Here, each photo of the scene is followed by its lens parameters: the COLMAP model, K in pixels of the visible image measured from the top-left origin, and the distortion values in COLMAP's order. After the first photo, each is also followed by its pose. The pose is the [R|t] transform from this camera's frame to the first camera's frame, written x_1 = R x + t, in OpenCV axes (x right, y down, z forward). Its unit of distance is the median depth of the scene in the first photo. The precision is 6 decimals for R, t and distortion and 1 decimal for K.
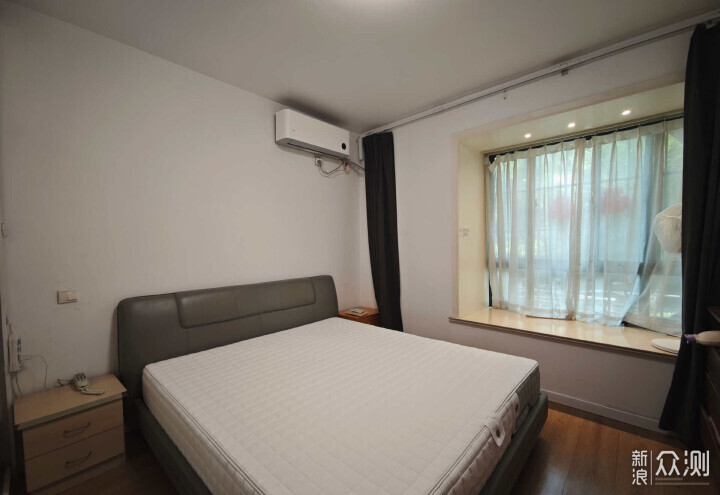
lens RADIAL K [[302.0, 0, 360.0], [0, 302.0, 247.5], [0, 0, 1]] dist [-0.000215, 0.000059]
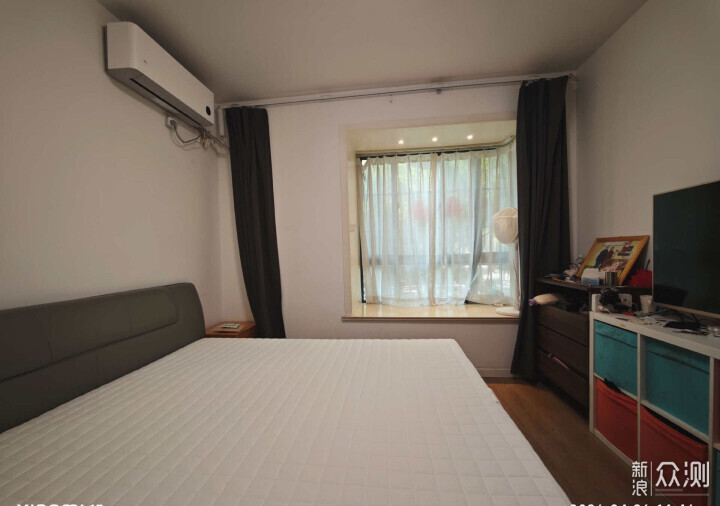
lens RADIAL K [[304.6, 0, 360.0], [0, 304.6, 253.0], [0, 0, 1]] dist [-0.002313, -0.000030]
pose [[0.814494, -0.011181, 0.580064, -0.212646], [0.020606, 0.999741, -0.009664, 0.041158], [-0.579806, 0.019824, 0.814514, 0.183839]]
